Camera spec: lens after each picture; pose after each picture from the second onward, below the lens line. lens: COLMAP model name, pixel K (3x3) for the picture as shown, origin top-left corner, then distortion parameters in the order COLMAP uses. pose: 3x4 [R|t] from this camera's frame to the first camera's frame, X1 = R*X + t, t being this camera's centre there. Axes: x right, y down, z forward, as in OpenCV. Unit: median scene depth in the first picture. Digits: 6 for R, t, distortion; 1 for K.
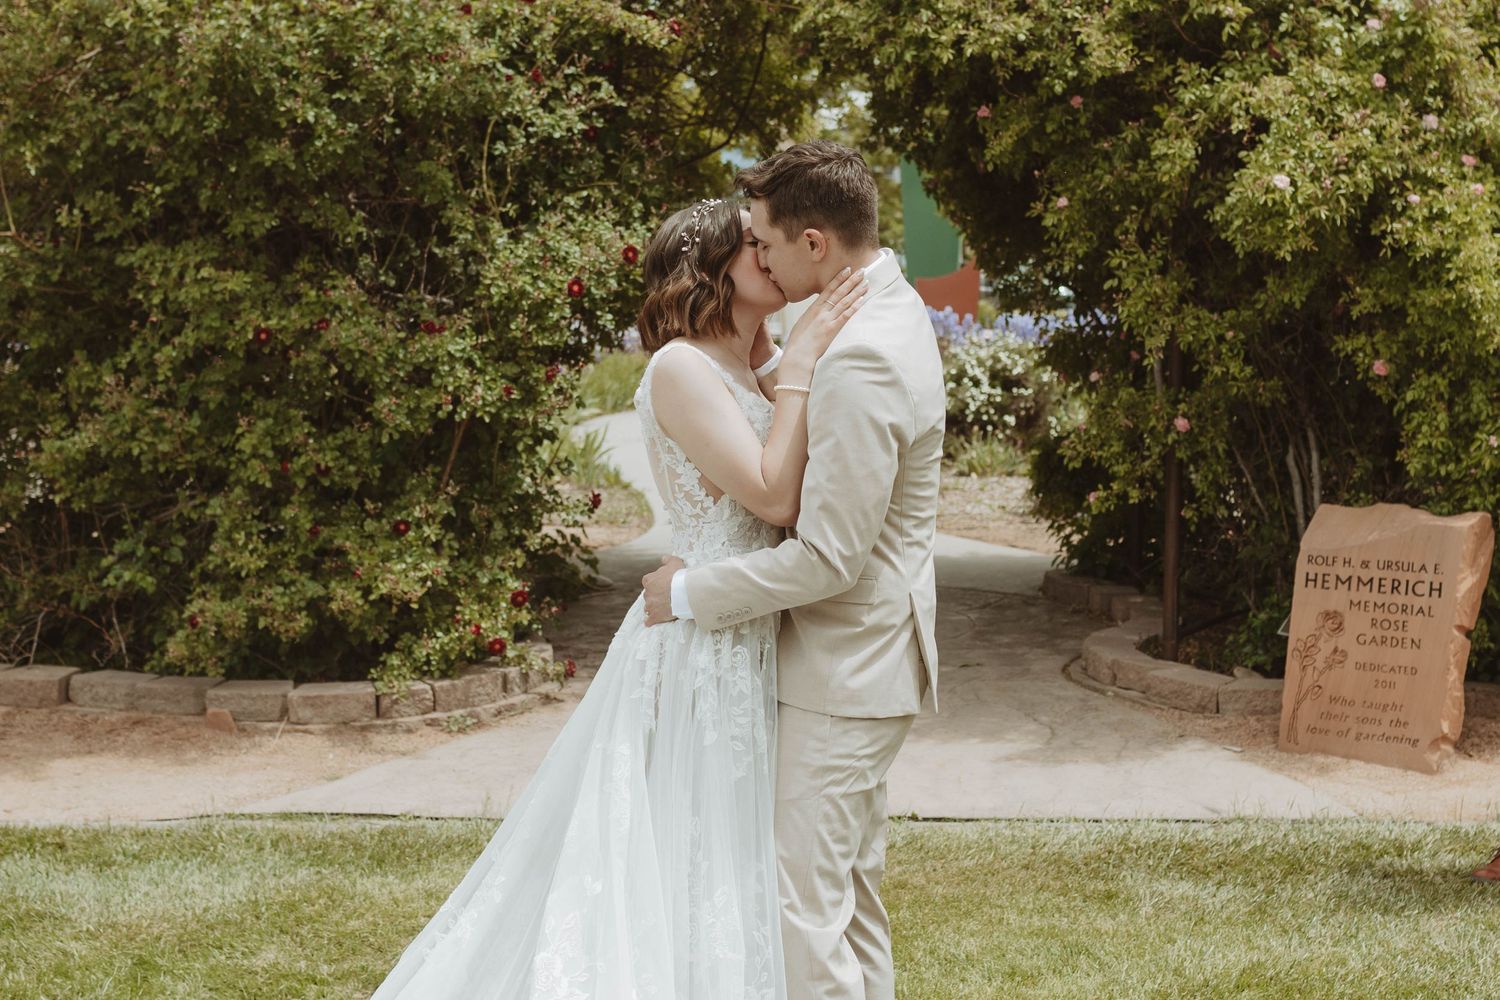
lens RADIAL K [[1459.8, 0, 783.7], [0, 1459.8, 495.6], [0, 0, 1]] dist [-0.054852, -0.006391]
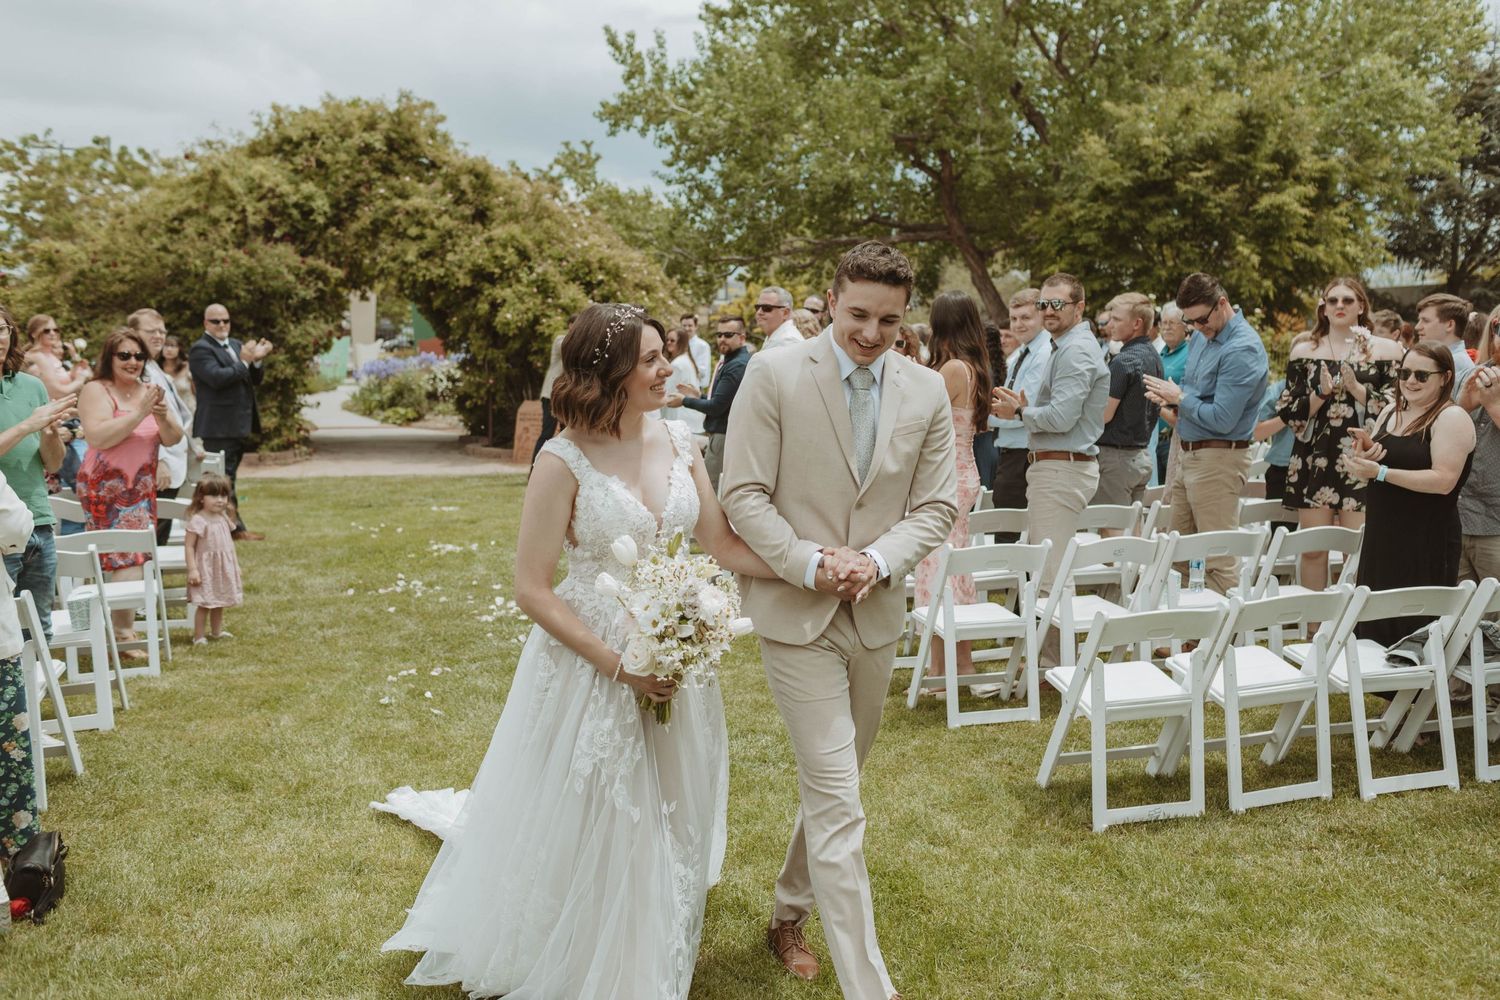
lens RADIAL K [[1459.8, 0, 783.7], [0, 1459.8, 495.6], [0, 0, 1]] dist [-0.054852, -0.006391]
pose [[0.948077, -0.019061, 0.317469, -0.191471], [0.032977, 0.998714, -0.038517, 0.407489], [-0.316327, 0.046987, 0.947486, -2.701789]]
